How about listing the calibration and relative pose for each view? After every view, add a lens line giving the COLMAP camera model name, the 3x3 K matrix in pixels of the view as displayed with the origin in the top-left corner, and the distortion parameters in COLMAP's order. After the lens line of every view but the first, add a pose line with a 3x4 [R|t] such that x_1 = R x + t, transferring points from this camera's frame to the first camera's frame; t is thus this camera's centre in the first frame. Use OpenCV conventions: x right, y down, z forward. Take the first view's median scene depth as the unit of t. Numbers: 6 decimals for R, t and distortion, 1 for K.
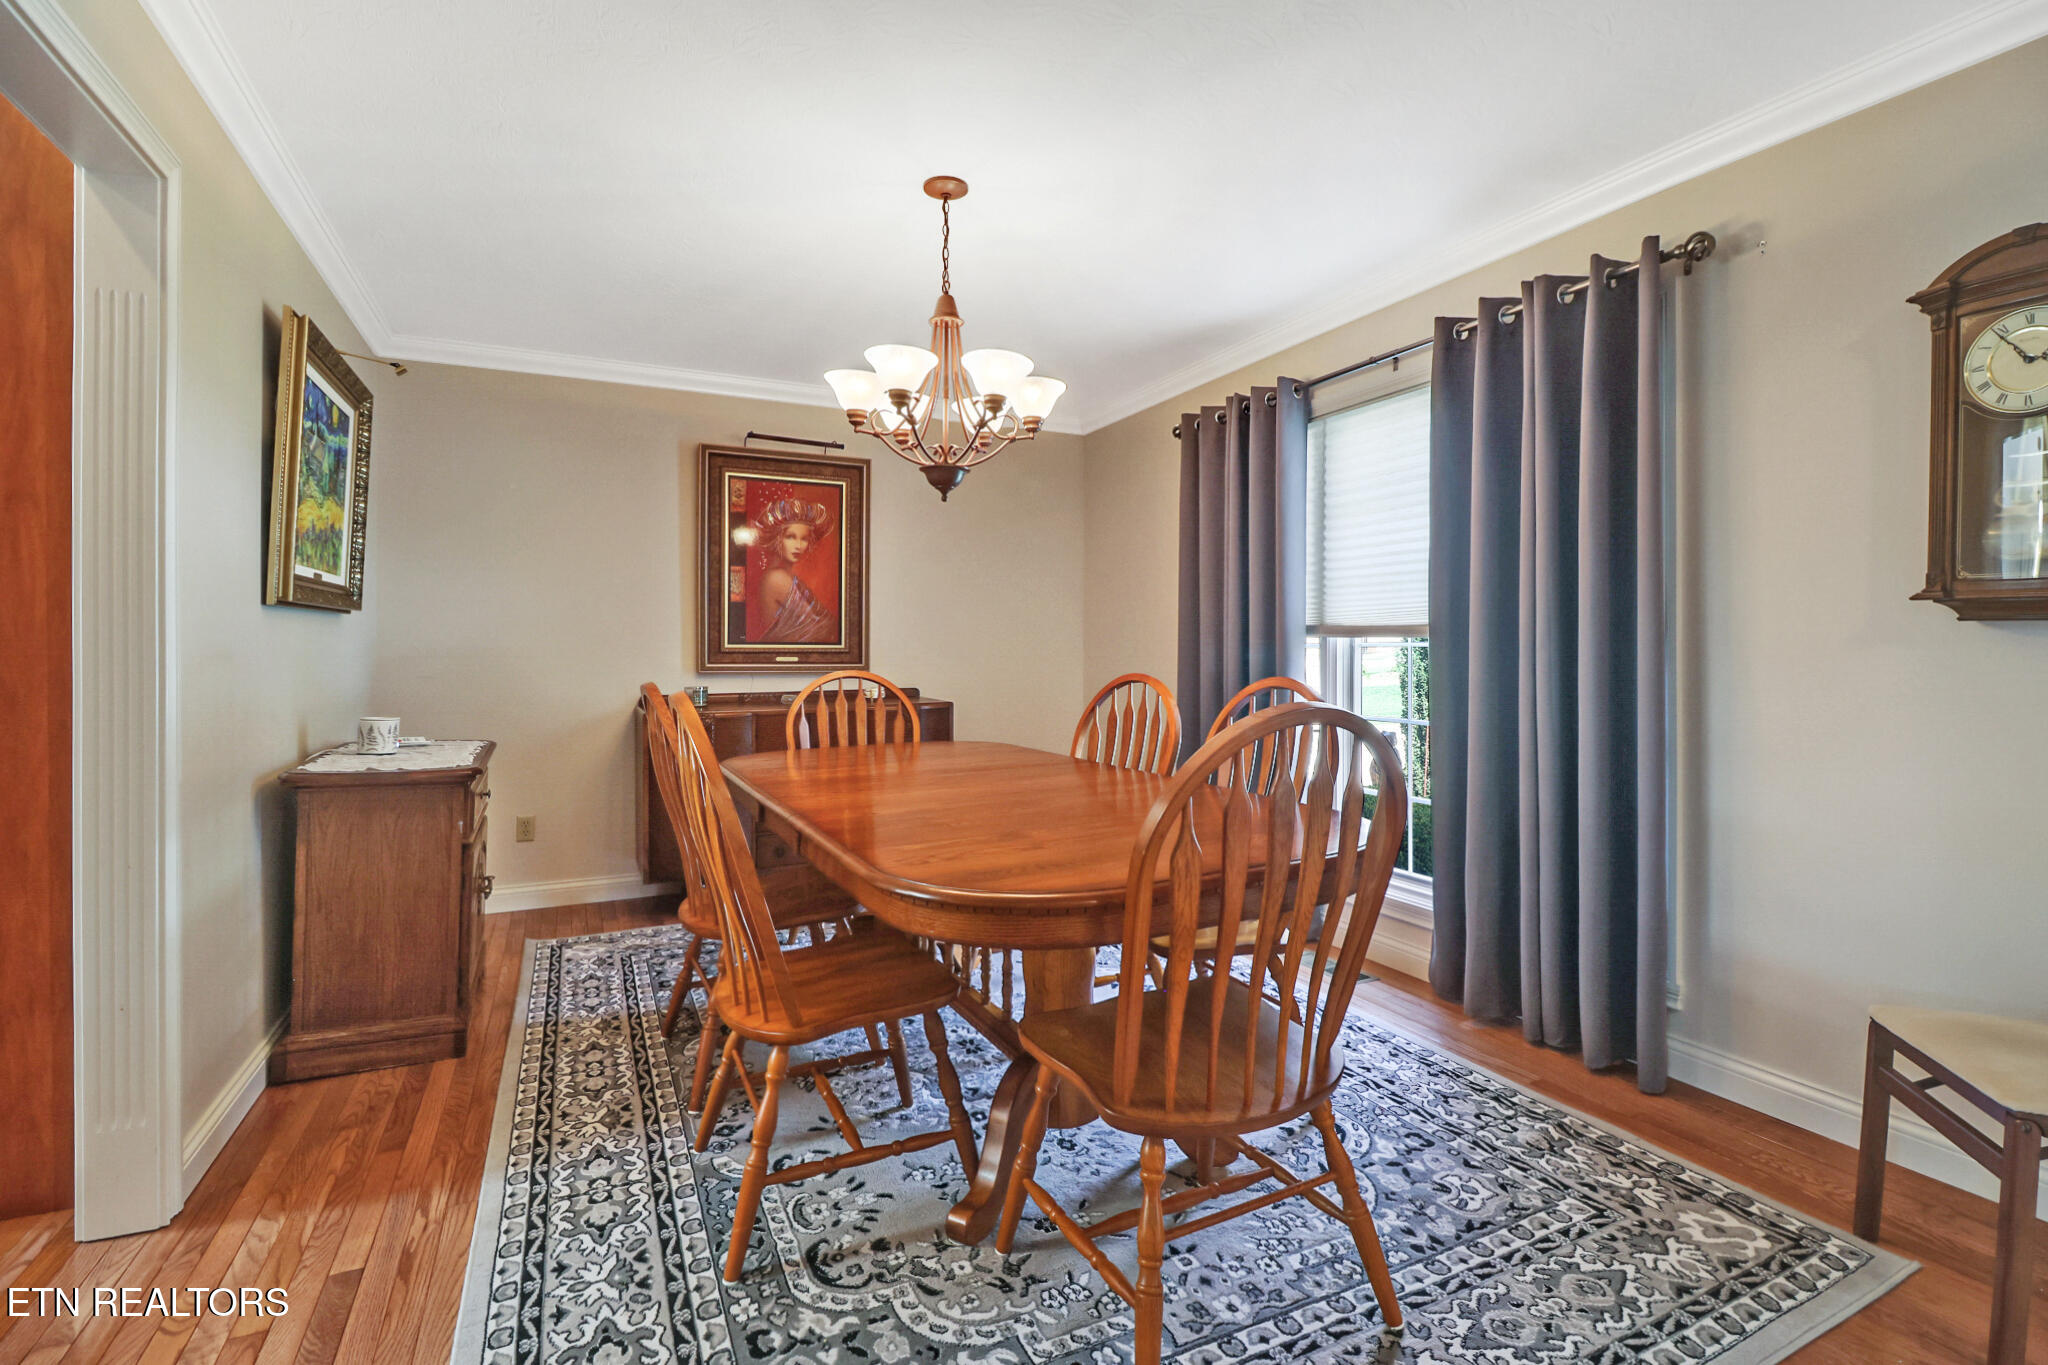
lens RADIAL K [[942.9, 0, 1052.8], [0, 942.9, 666.8], [0, 0, 1]] dist [0.001957, -0.012787]
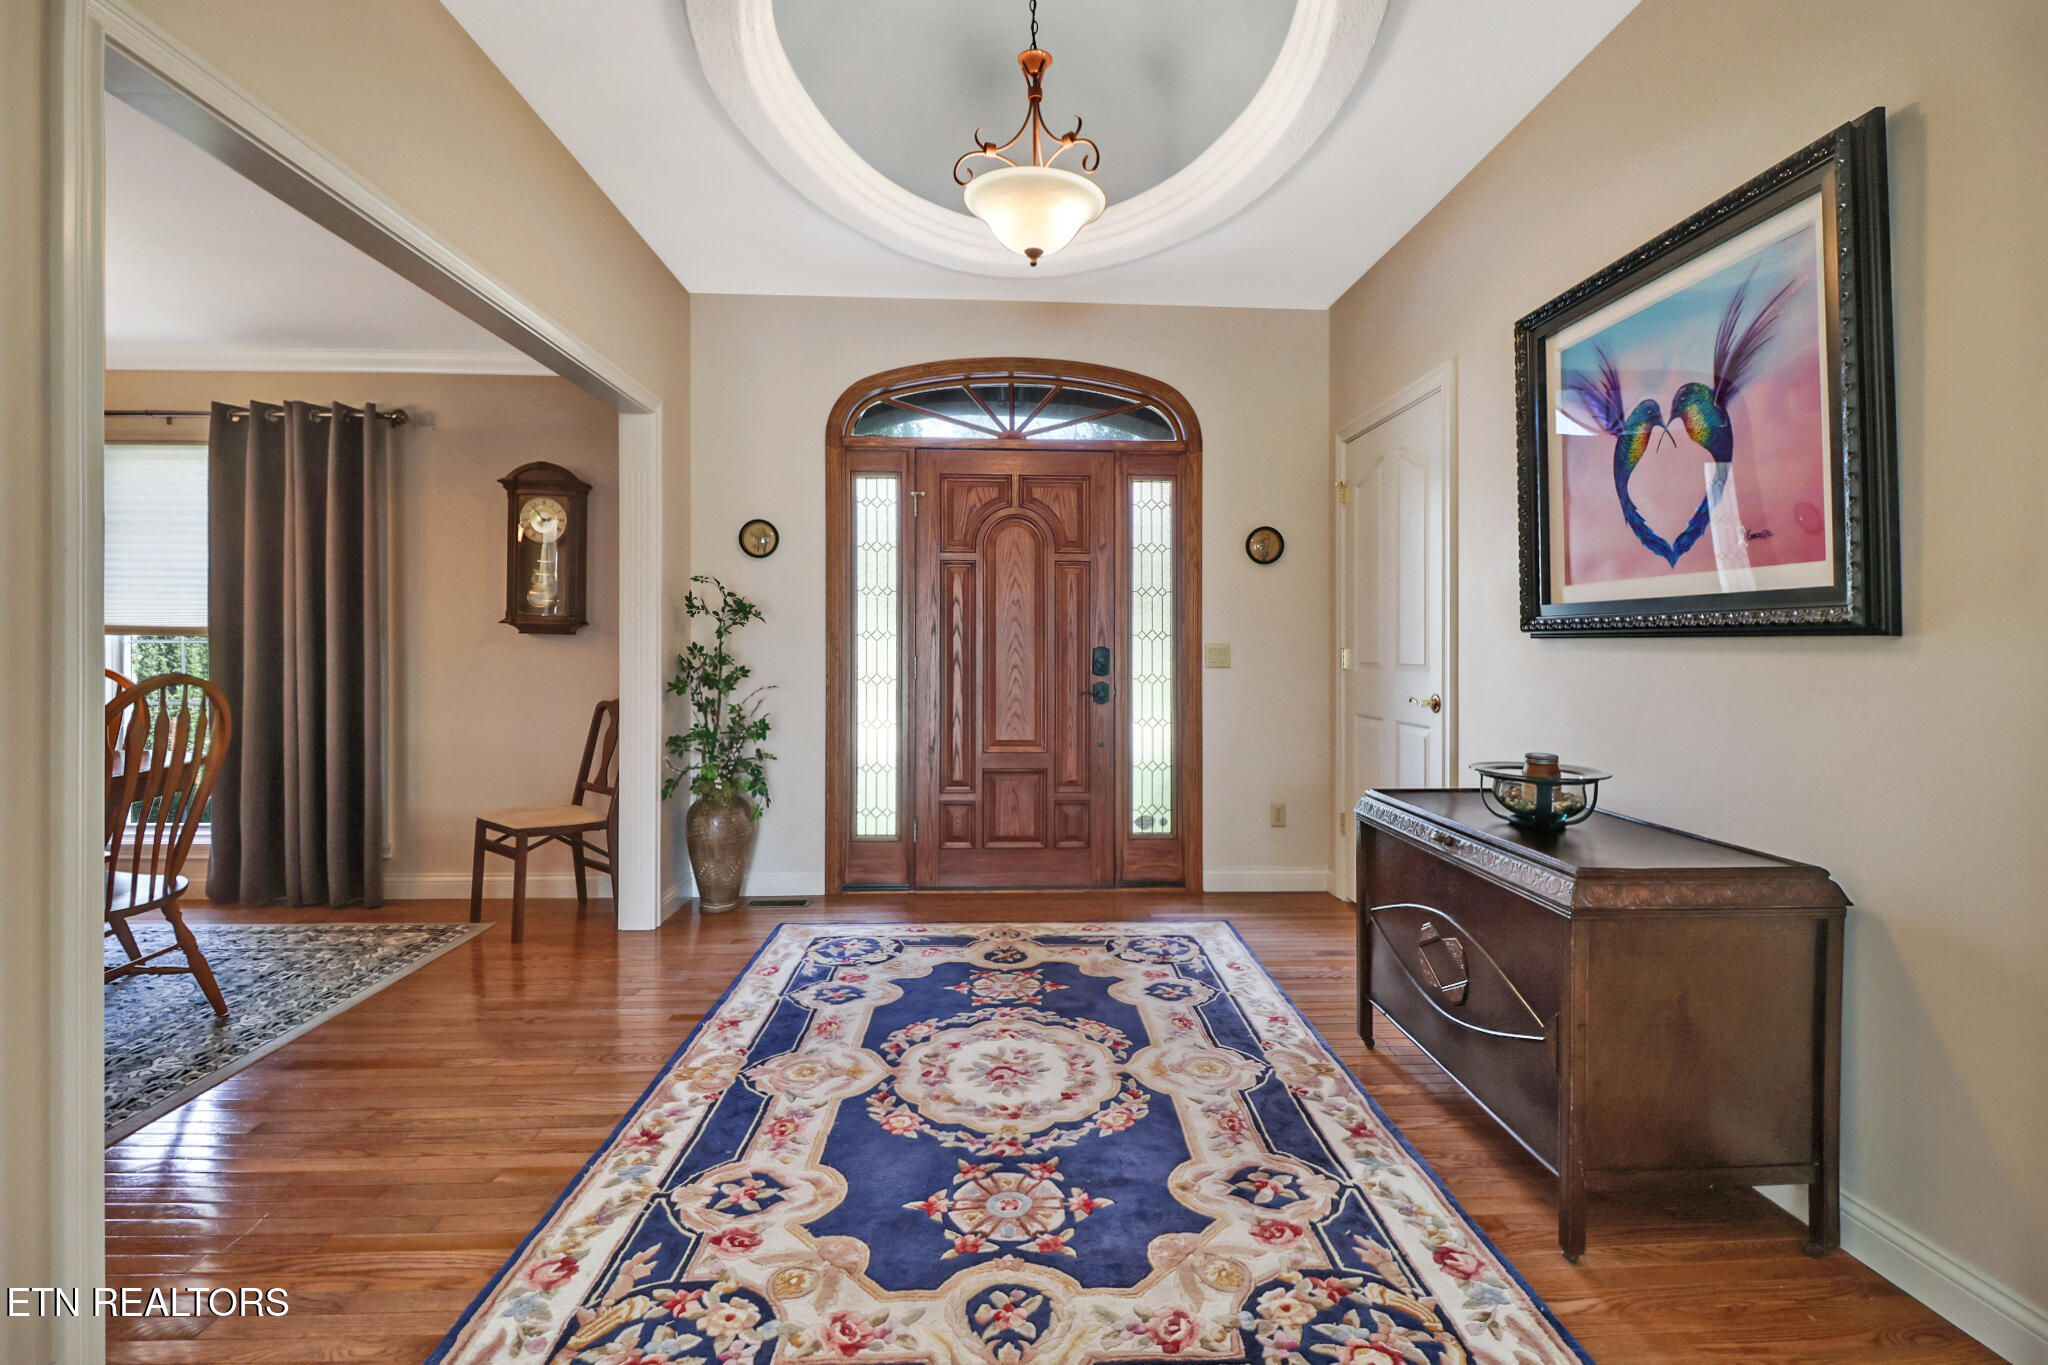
lens RADIAL K [[960.9, 0, 1031.7], [0, 960.9, 651.0], [0, 0, 1]] dist [0.000486, -0.010617]
pose [[0.414439, -0.002424, 0.910074, -0.430863], [0.005695, 0.999984, 0.000070, -0.003518], [-0.910059, 0.005154, 0.414446, -0.776480]]
